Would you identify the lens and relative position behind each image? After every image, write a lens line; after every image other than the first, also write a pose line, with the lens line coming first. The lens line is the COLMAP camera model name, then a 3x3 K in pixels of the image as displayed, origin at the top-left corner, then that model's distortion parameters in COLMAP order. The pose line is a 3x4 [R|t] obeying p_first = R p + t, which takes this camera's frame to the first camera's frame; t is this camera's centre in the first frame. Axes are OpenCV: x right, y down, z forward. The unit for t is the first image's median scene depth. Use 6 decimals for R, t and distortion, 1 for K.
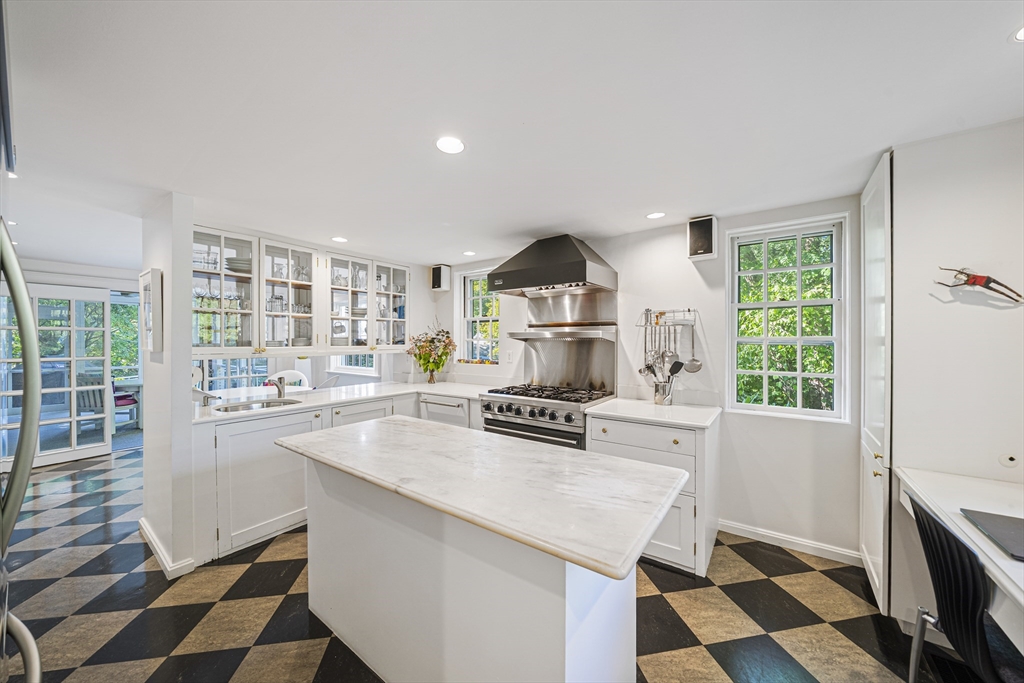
lens RADIAL K [[356.8, 0, 511.6], [0, 356.8, 344.0], [0, 0, 1]] dist [-0.007235, -0.000142]
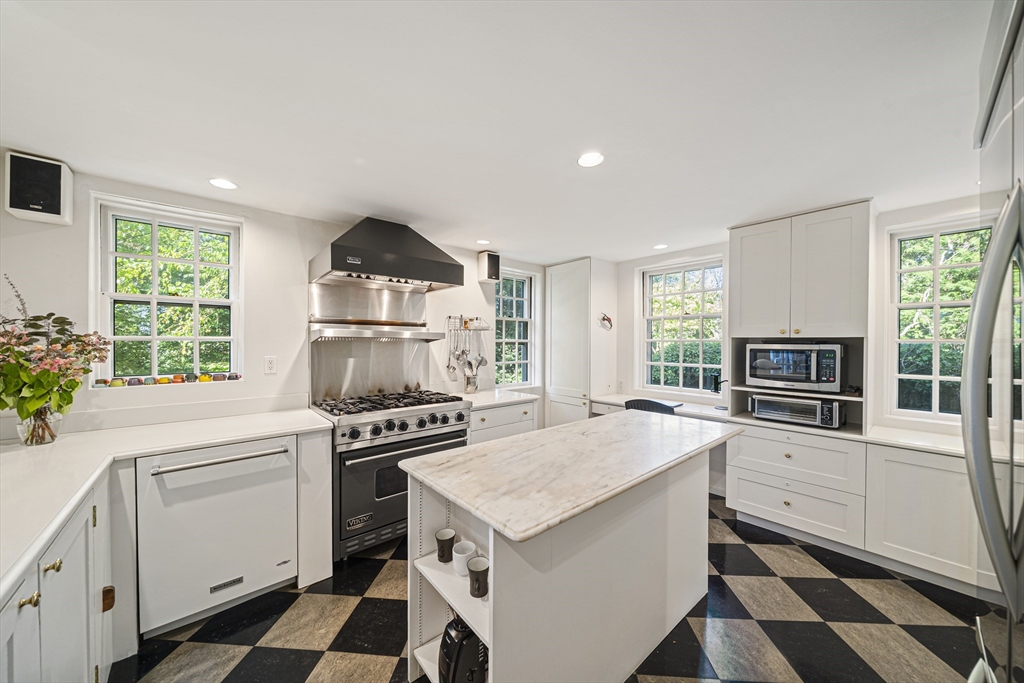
lens RADIAL K [[356.8, 0, 512.8], [0, 356.8, 345.6], [0, 0, 1]] dist [-0.007235, -0.000142]
pose [[0.220502, -0.006108, 0.975367, -0.747289], [0.005870, 0.999971, 0.004935, -0.001191], [-0.975369, 0.004637, 0.220532, 0.581797]]
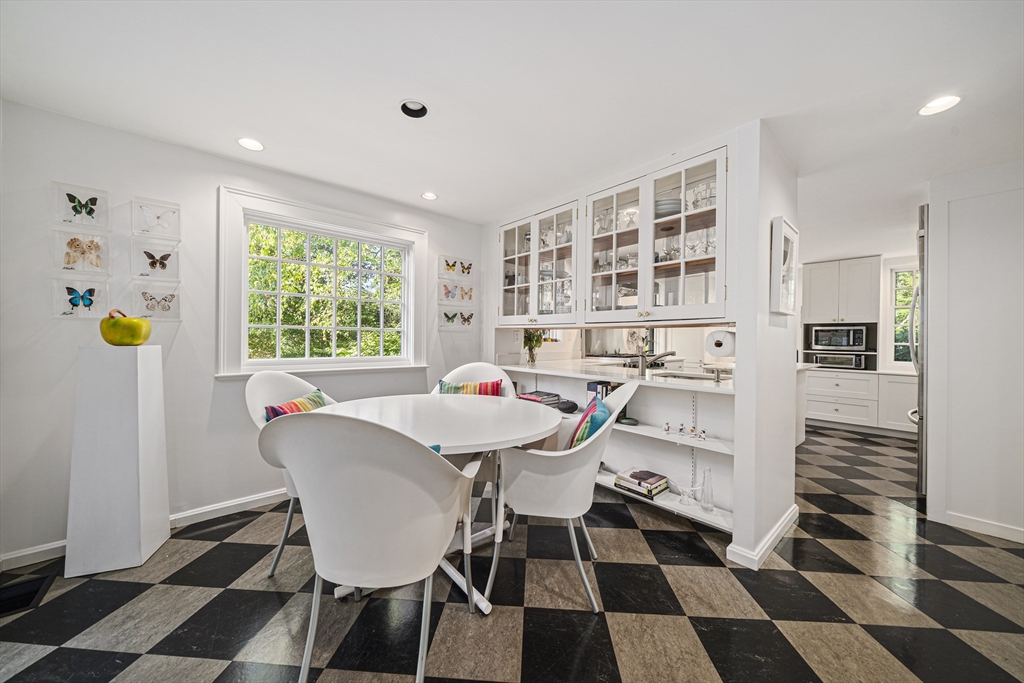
lens RADIAL K [[356.8, 0, 514.4], [0, 356.8, 341.0], [0, 0, 1]] dist [-0.007235, -0.000142]
pose [[0.214393, -0.002697, 0.976744, -1.711461], [-0.003166, 0.999989, 0.003456, 0.071073], [-0.976742, -0.003833, 0.214382, 1.246915]]
